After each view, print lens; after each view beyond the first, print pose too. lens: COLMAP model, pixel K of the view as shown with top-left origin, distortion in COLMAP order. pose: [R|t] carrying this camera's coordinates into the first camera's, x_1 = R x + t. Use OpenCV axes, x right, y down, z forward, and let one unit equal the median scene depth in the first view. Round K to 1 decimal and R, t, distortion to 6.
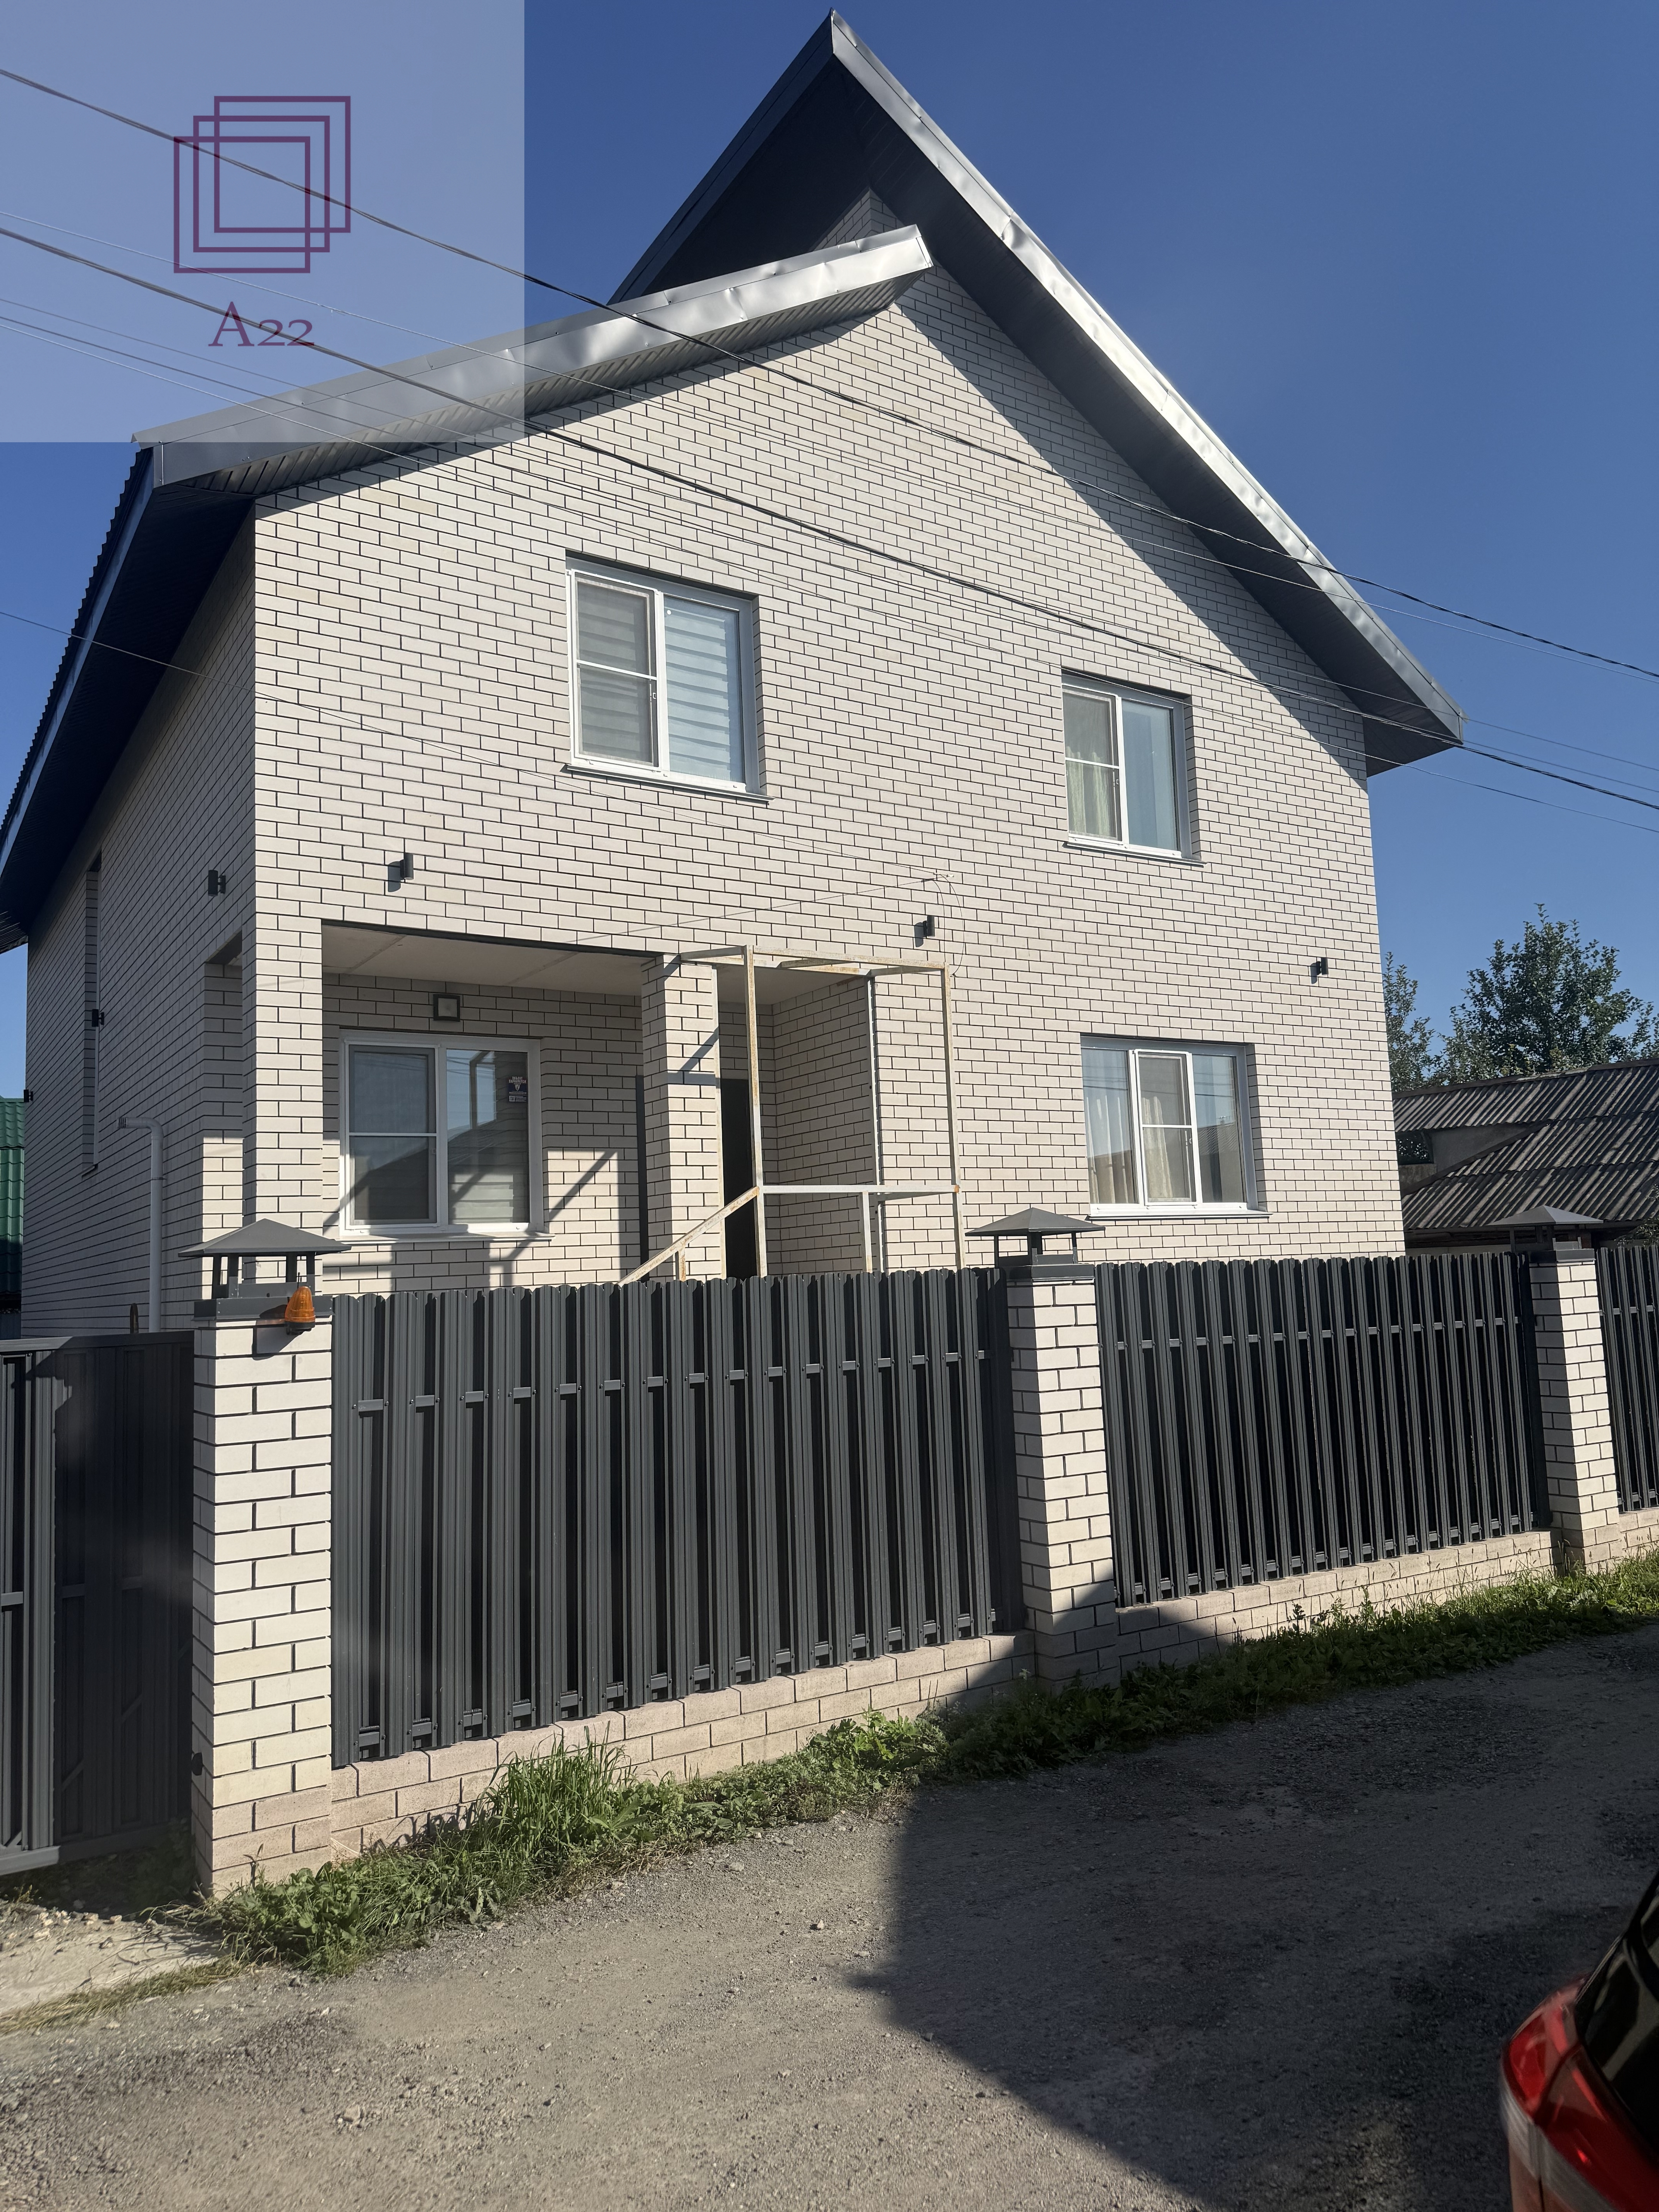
lens RADIAL K [[1534.4, 0, 835.9], [0, 1534.4, 1097.3], [0, 0, 1]] dist [0.119759, -0.190682]
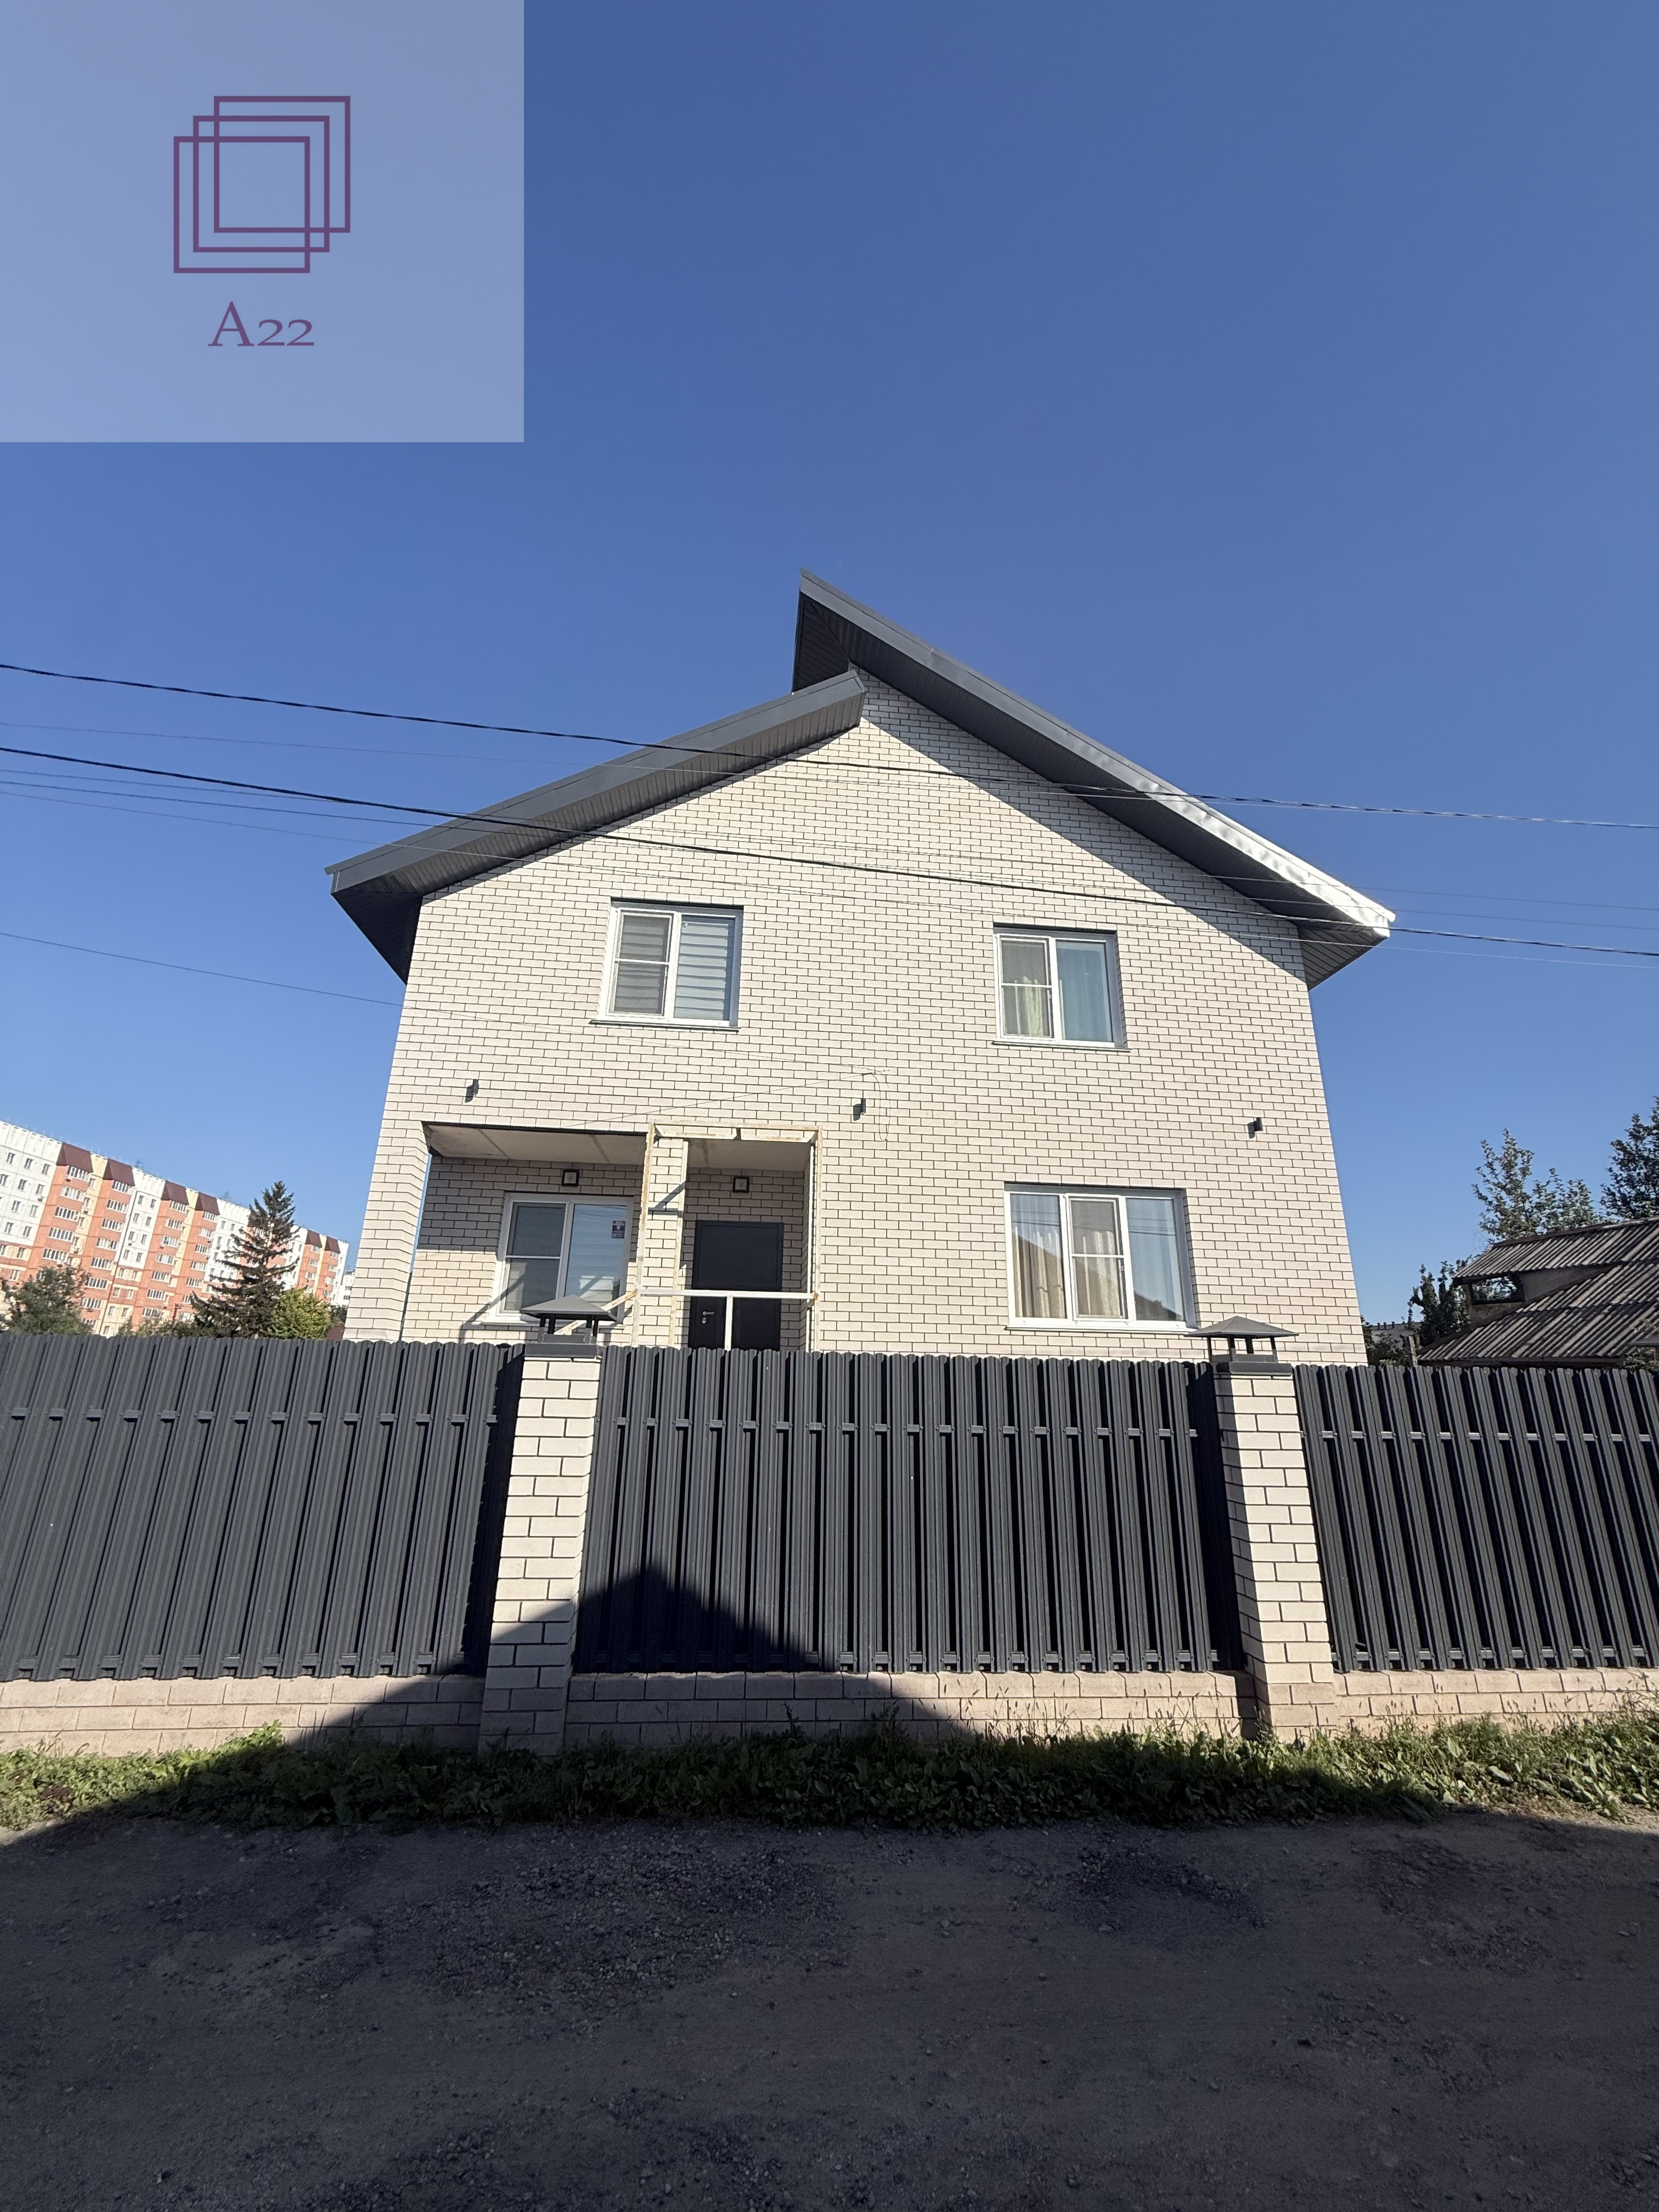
lens RADIAL K [[874.8, 0, 829.5], [0, 874.8, 1106.0], [0, 0, 1]] dist [0.007124, -0.000323]
pose [[0.889129, -0.080663, -0.450493, 0.465515], [-0.002444, 0.983494, -0.180922, 0.037384], [0.457651, 0.161964, 0.874256, 0.351189]]
